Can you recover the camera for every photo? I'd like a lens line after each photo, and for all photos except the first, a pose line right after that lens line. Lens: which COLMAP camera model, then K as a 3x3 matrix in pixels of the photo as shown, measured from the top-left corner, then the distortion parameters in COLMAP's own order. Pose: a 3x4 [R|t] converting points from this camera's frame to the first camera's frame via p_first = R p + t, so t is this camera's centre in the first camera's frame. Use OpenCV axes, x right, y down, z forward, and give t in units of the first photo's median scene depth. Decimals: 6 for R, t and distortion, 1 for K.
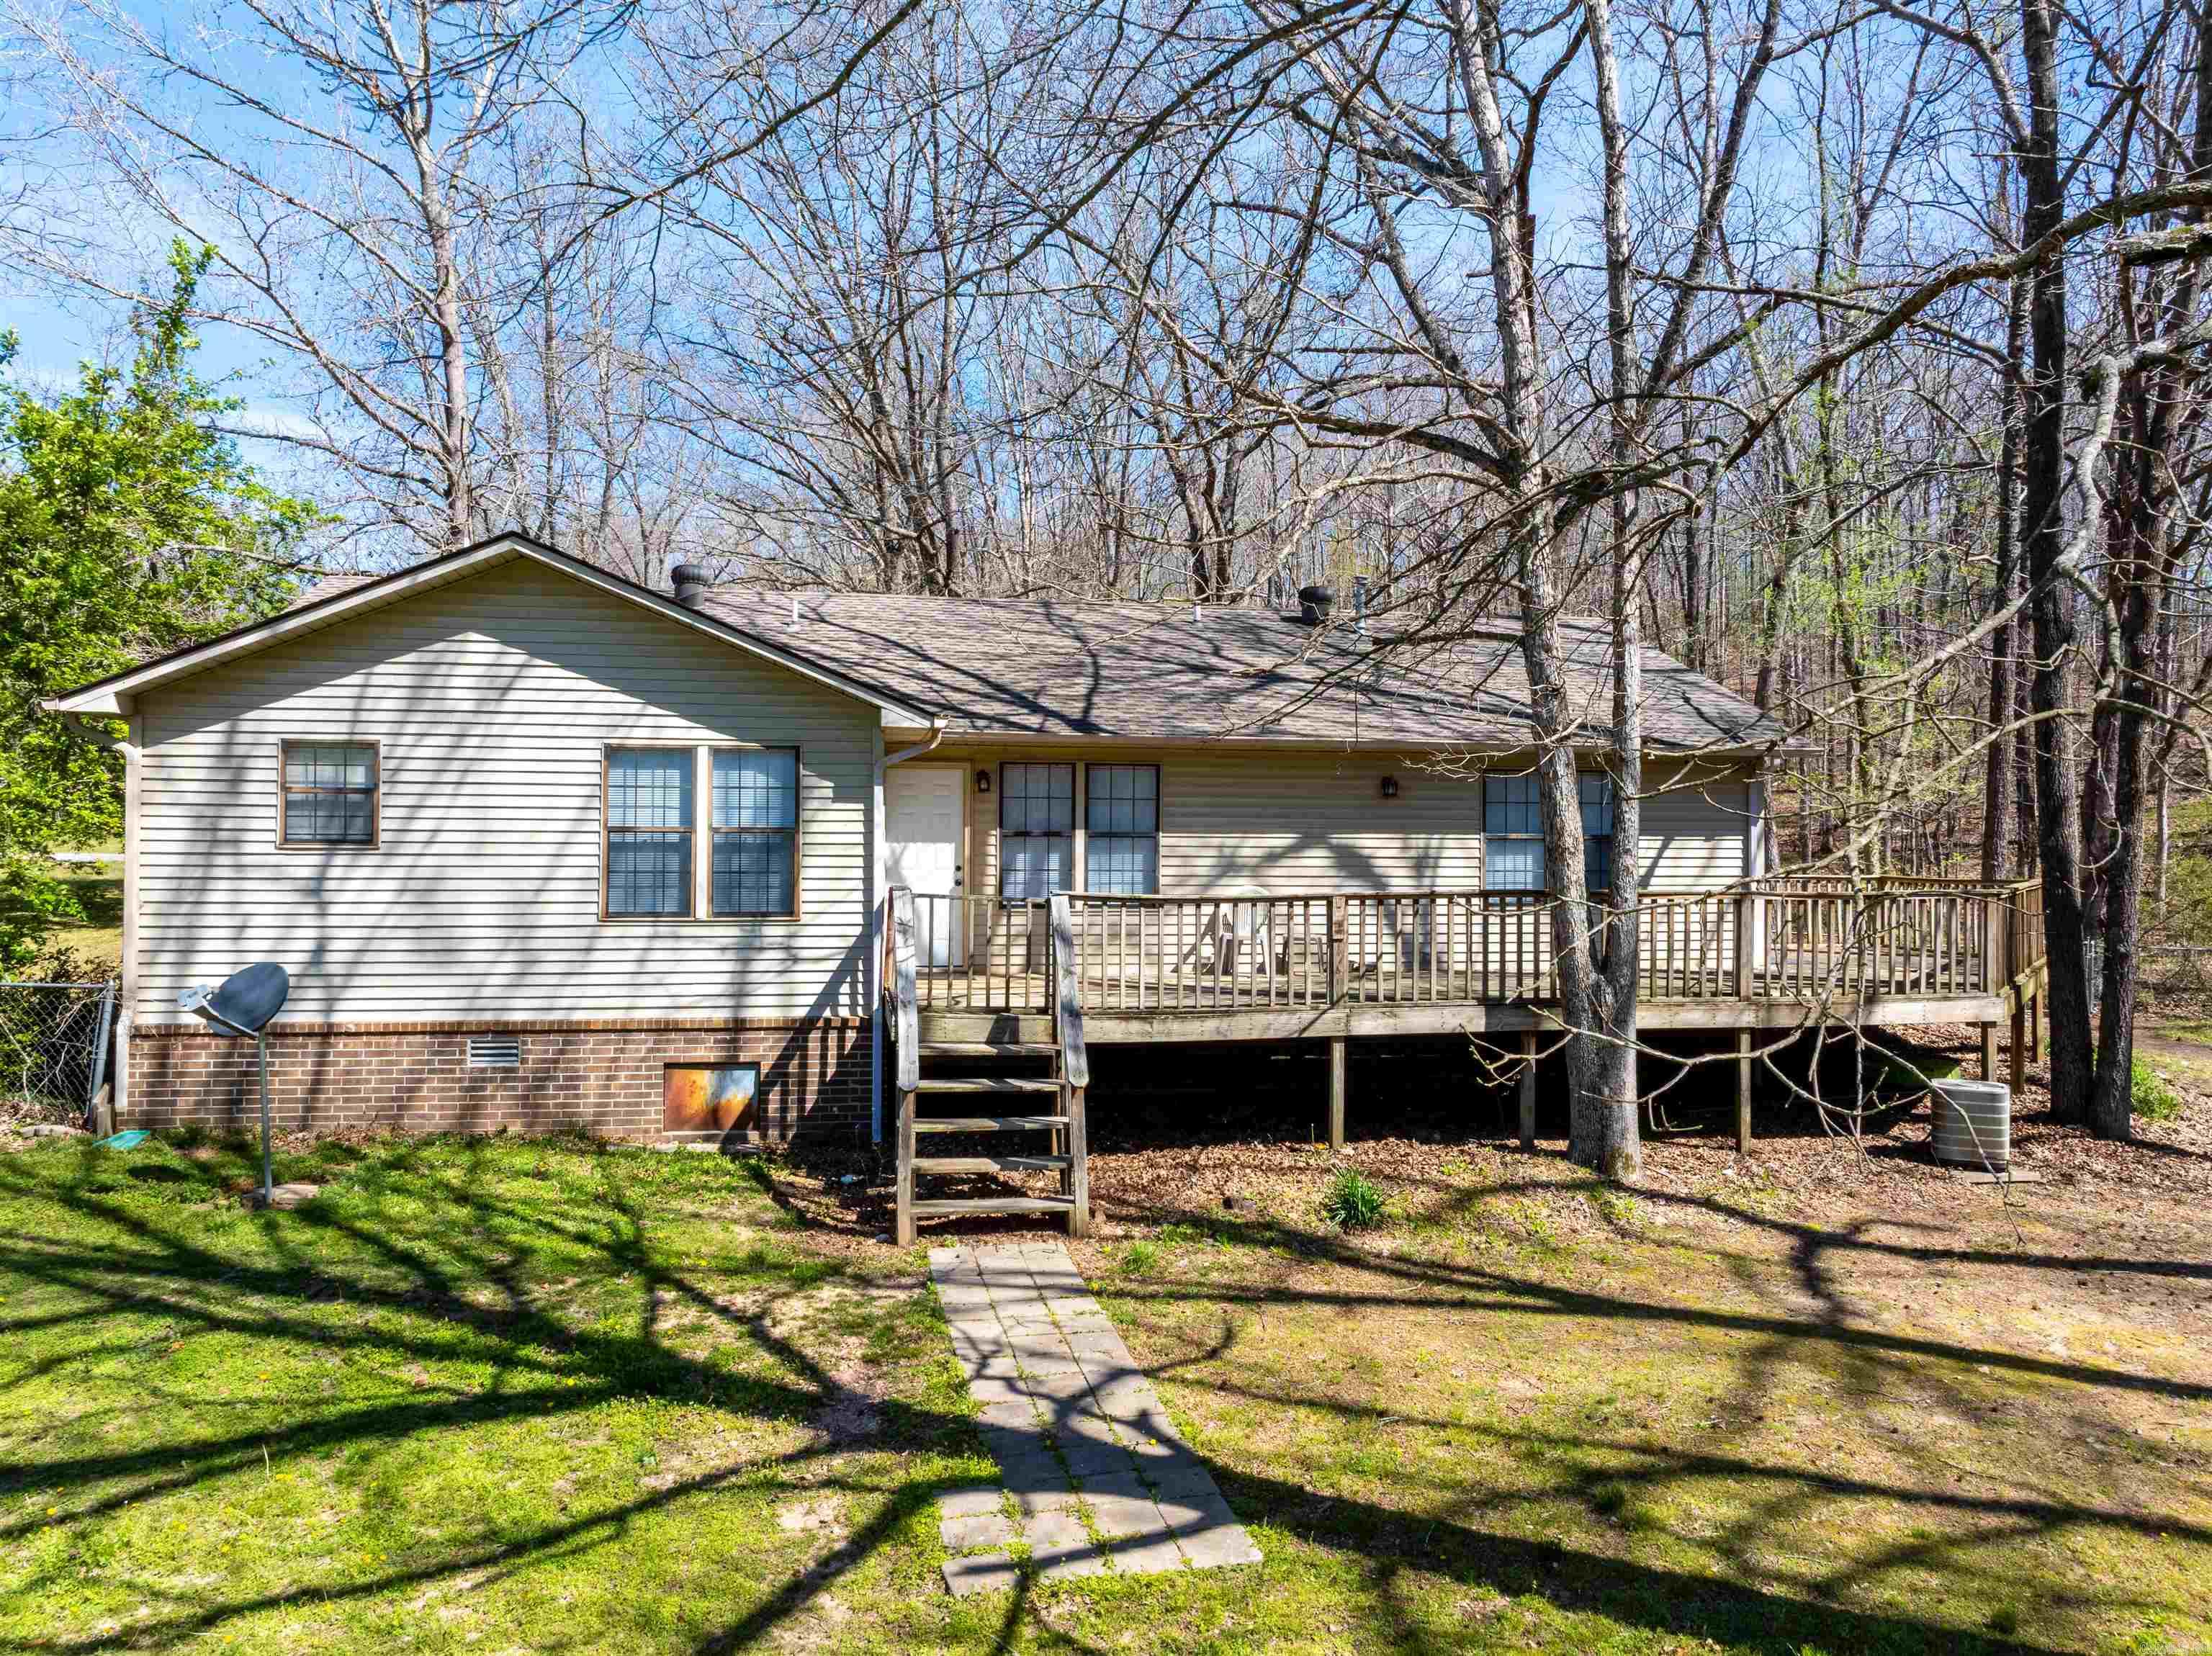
lens RADIAL K [[1558.3, 0, 1098.1], [0, 1558.3, 835.7], [0, 0, 1]] dist [-0.036527, 0.019686]
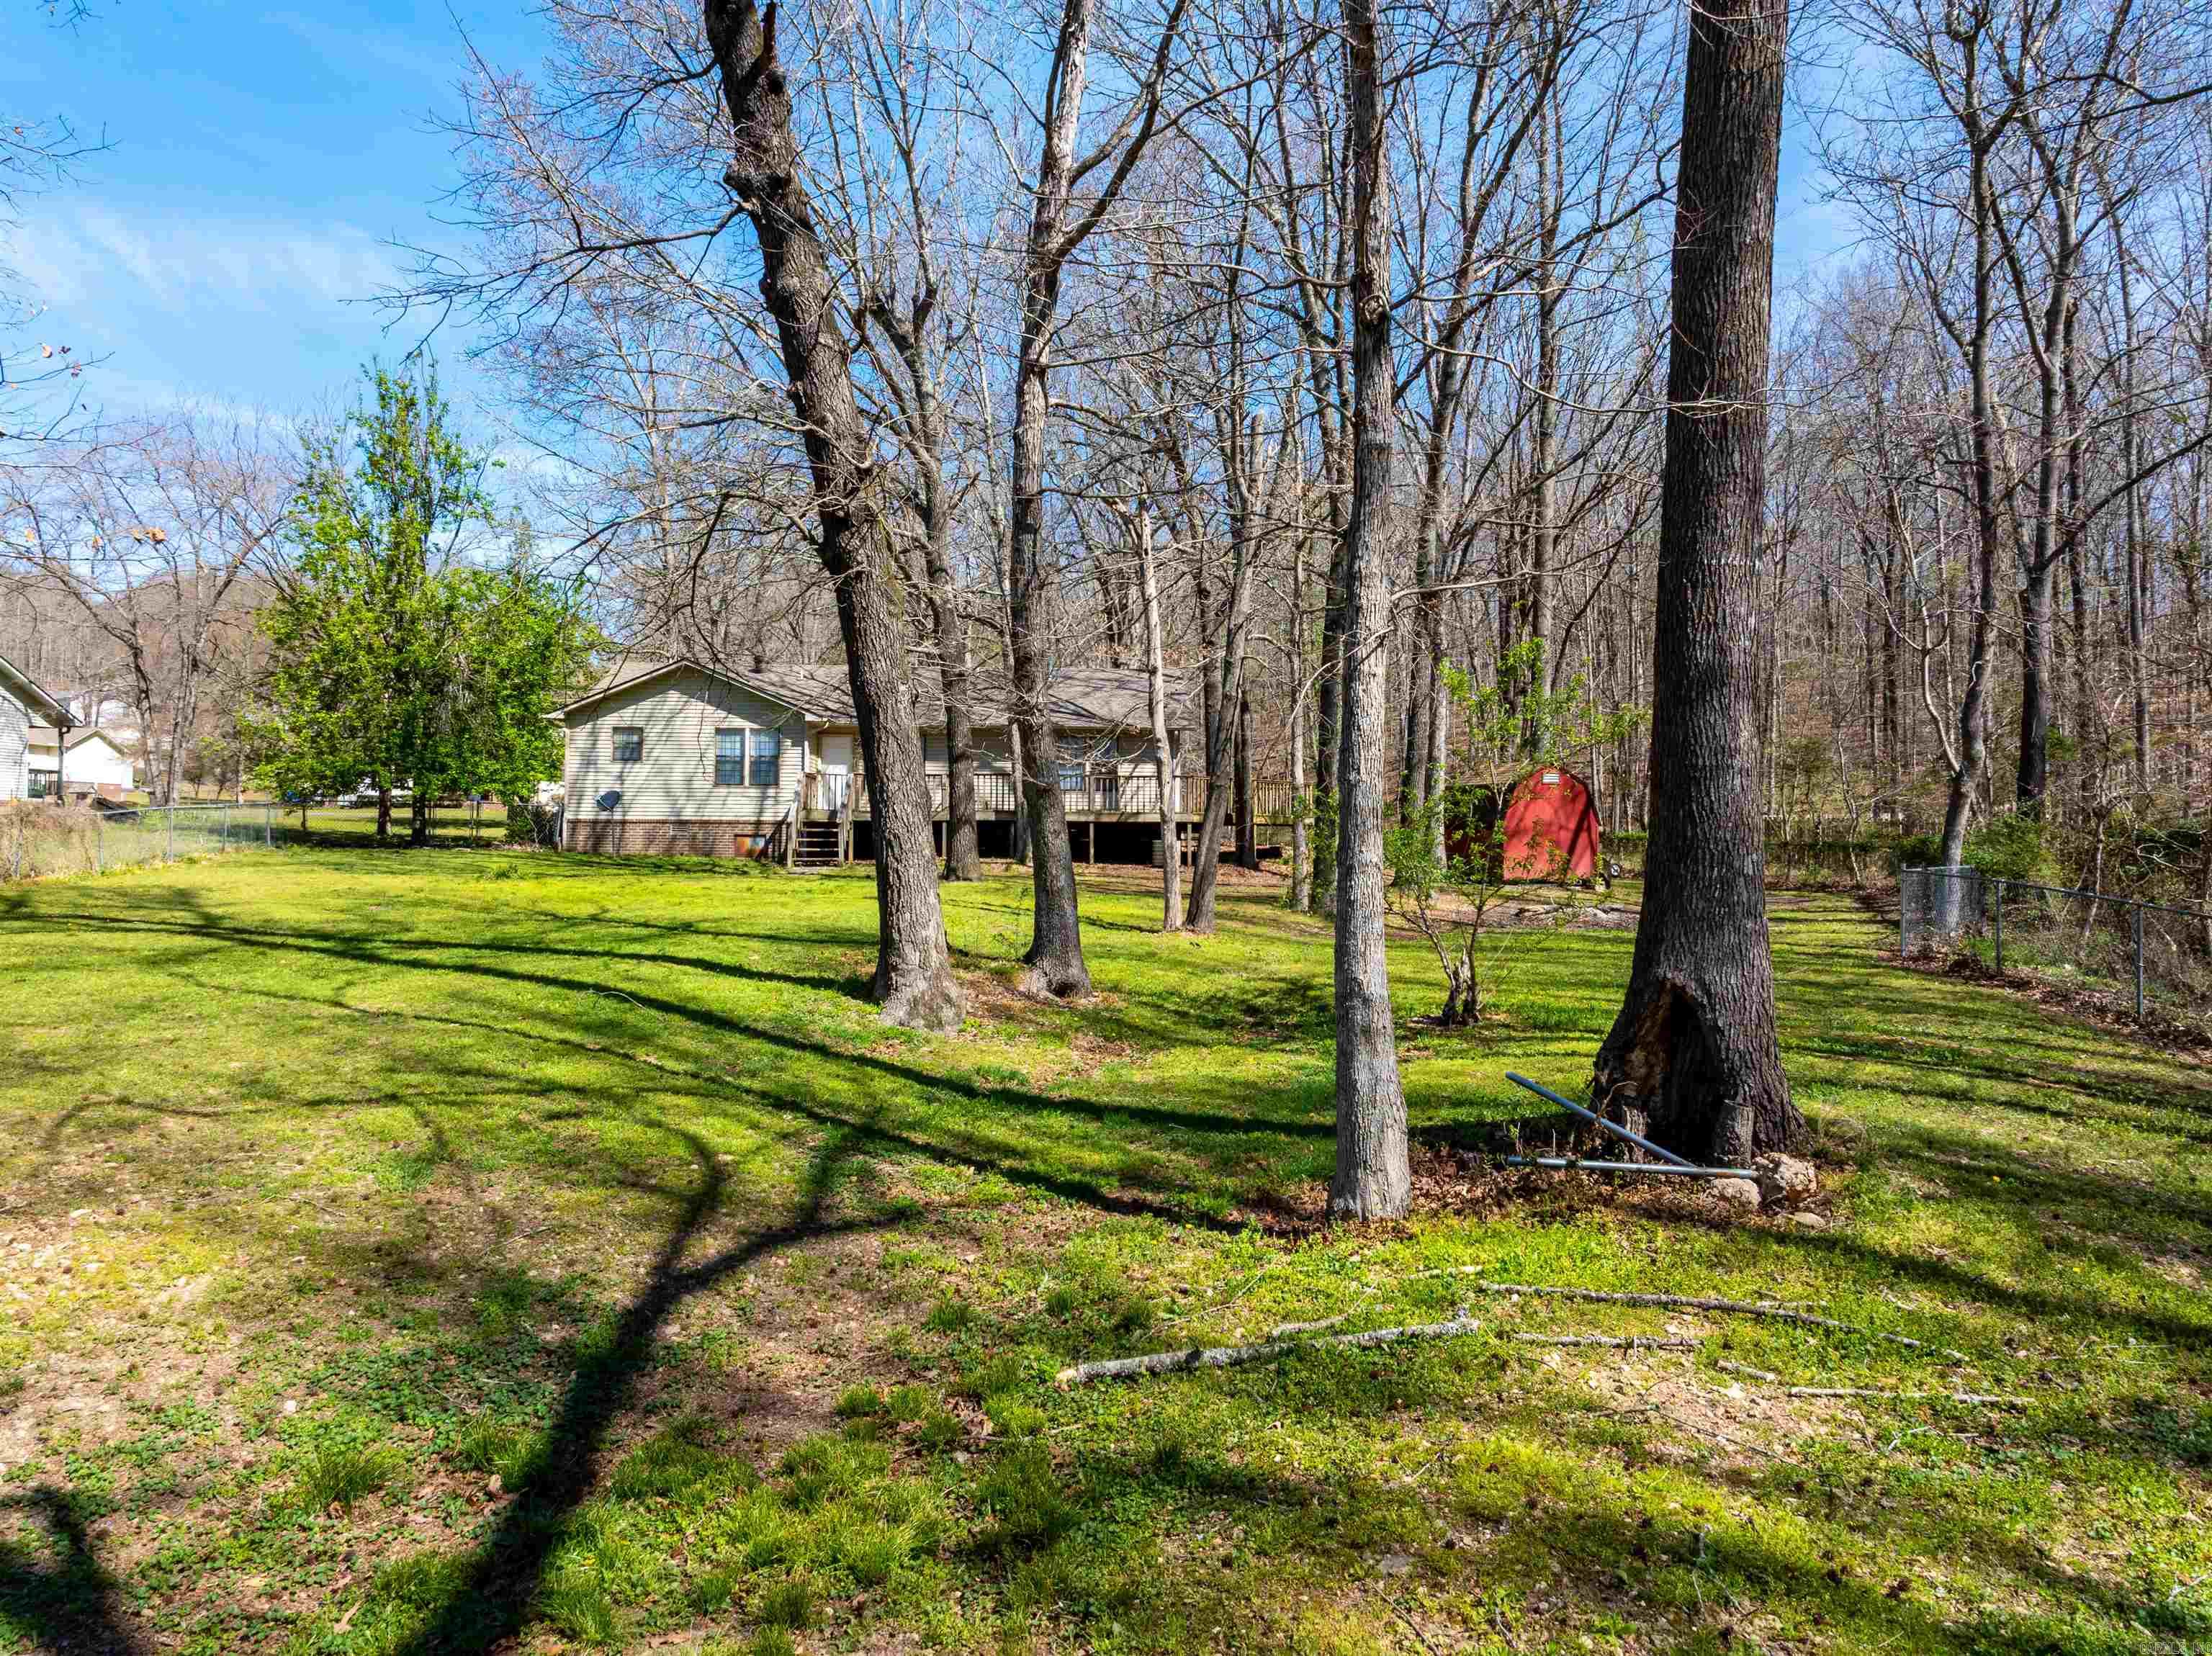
lens RADIAL K [[1558.3, 0, 1113.3], [0, 1558.3, 829.9], [0, 0, 1]] dist [-0.036527, 0.019686]
pose [[0.993331, -0.000372, -0.115298, 0.797316], [0.000127, 0.999998, -0.002134, 0.146363], [0.115299, 0.002105, 0.993329, -1.903108]]
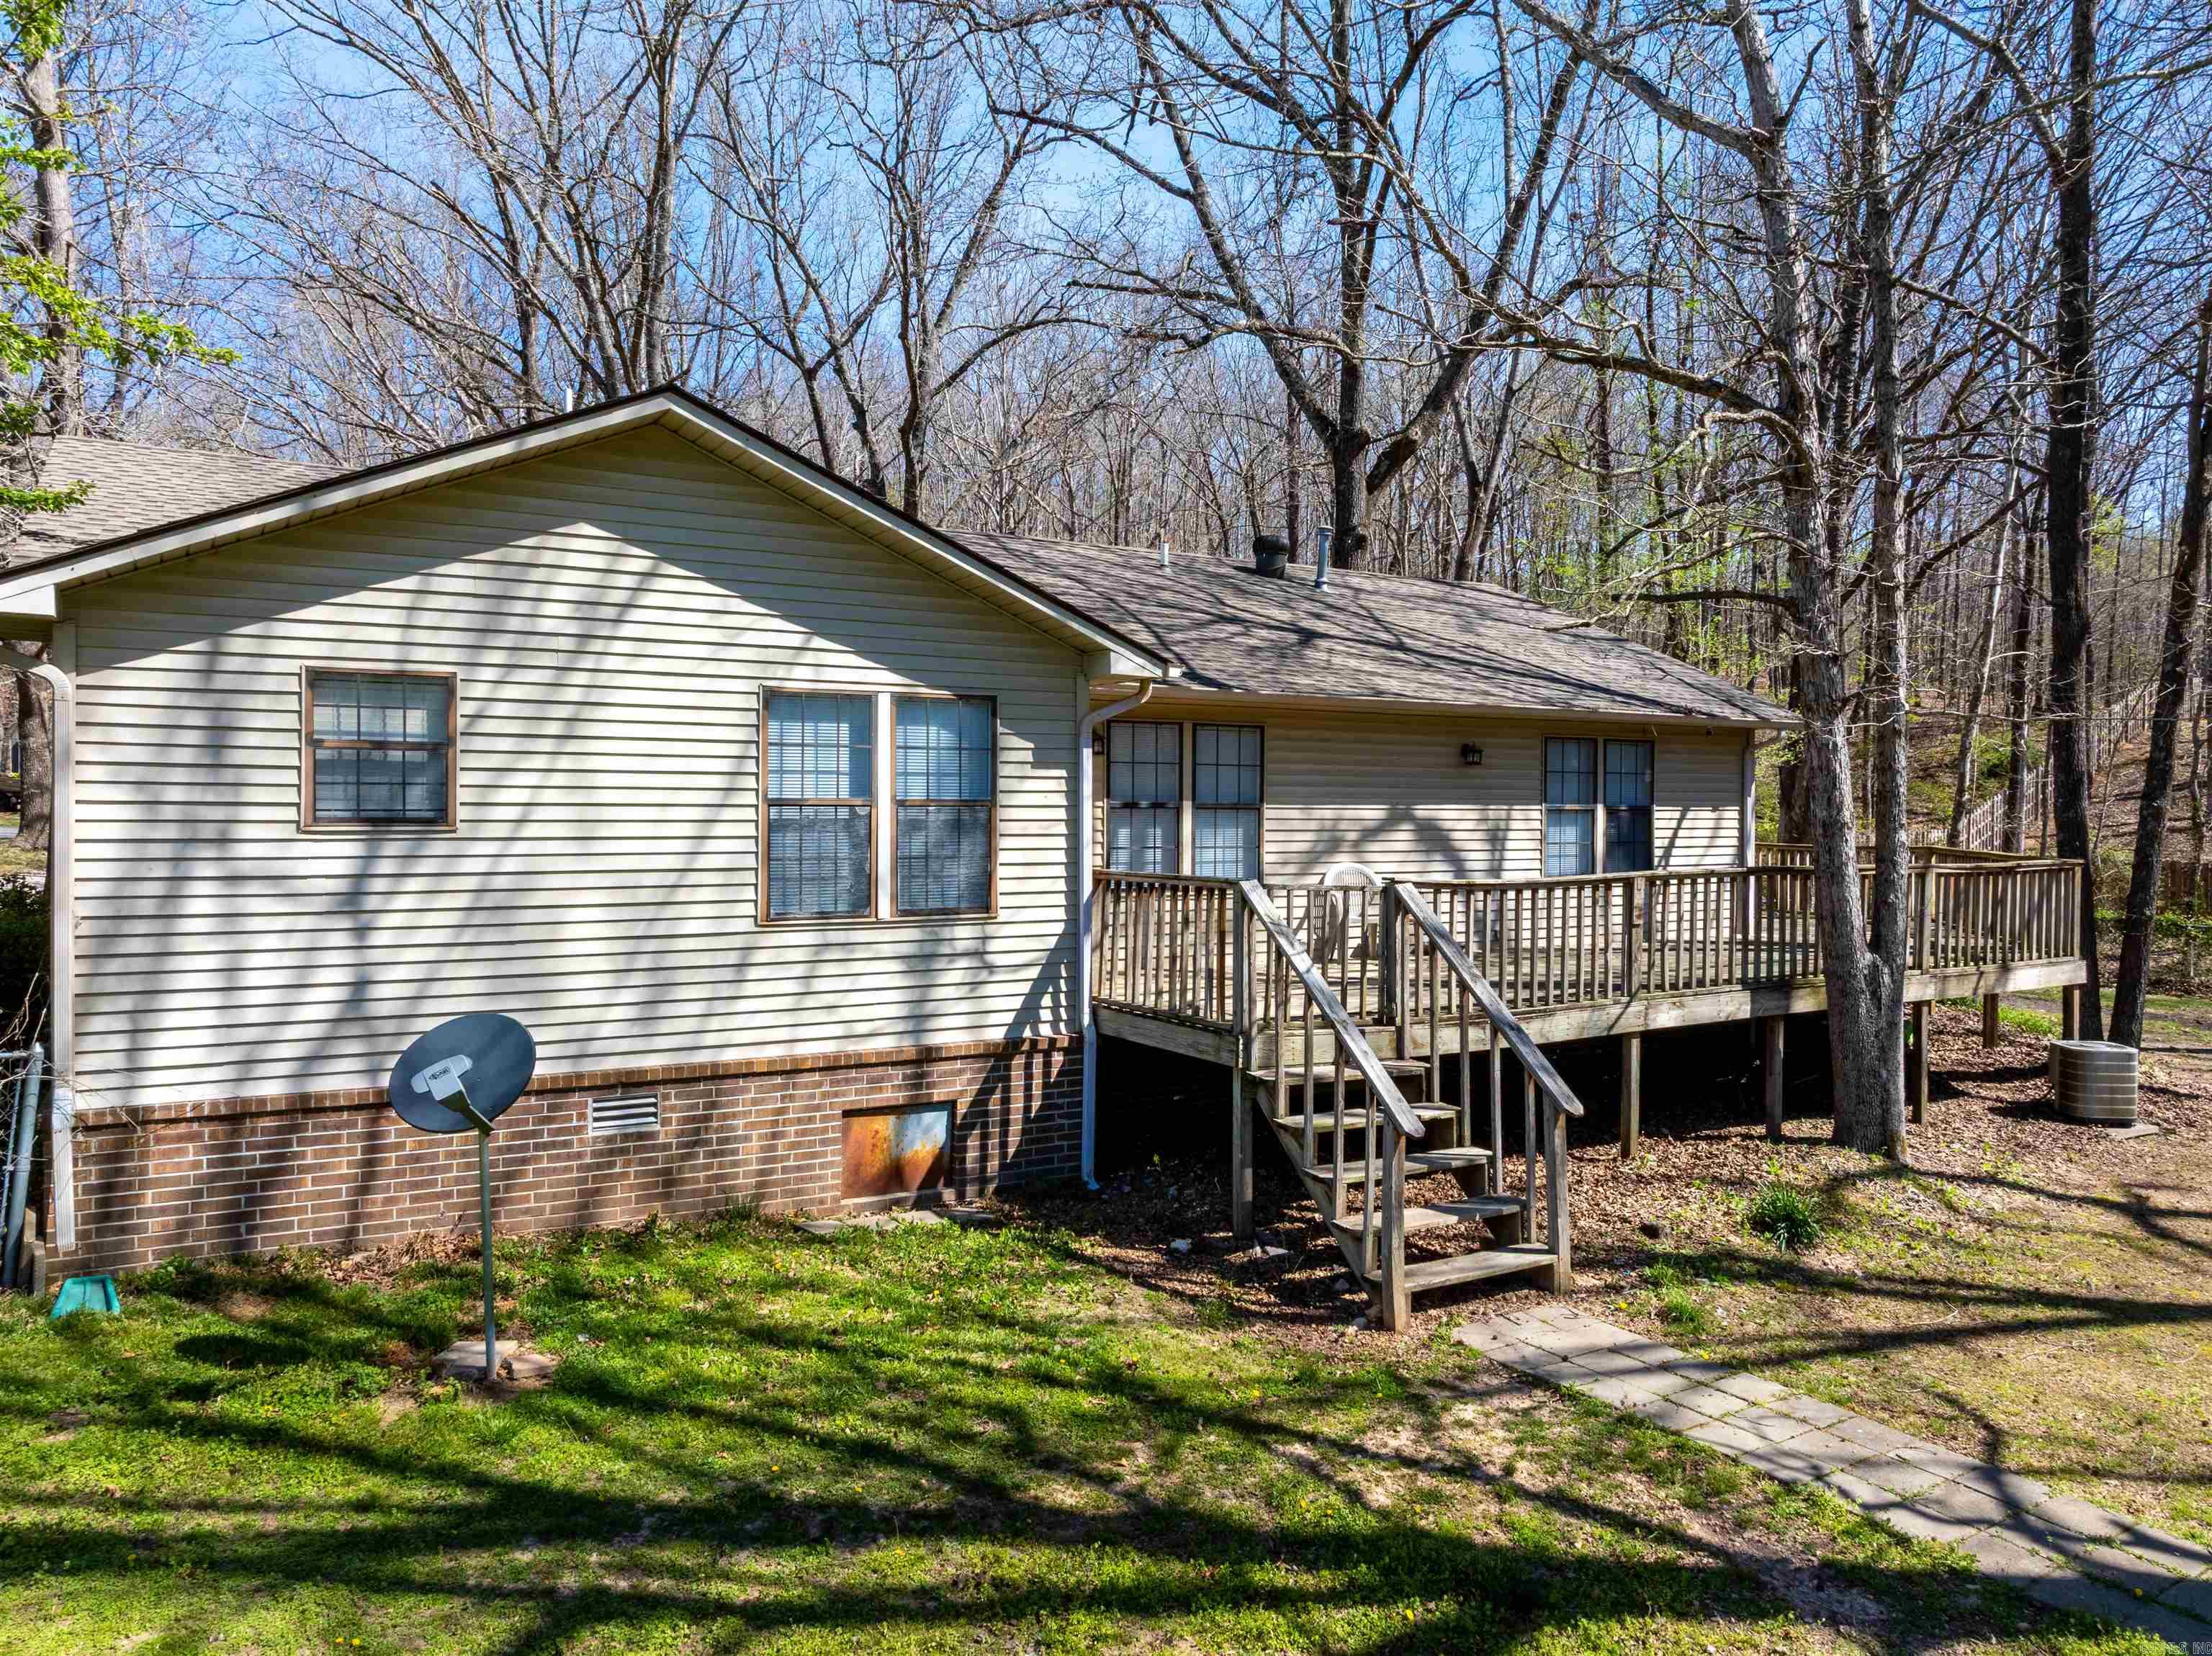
lens RADIAL K [[1558.3, 0, 1103.8], [0, 1558.3, 843.0], [0, 0, 1]] dist [-0.036527, 0.019686]
pose [[0.935312, -0.008864, 0.353714, -0.434002], [-0.001763, 0.999557, 0.029710, -0.007081], [-0.353821, -0.028412, 0.934882, 0.252592]]
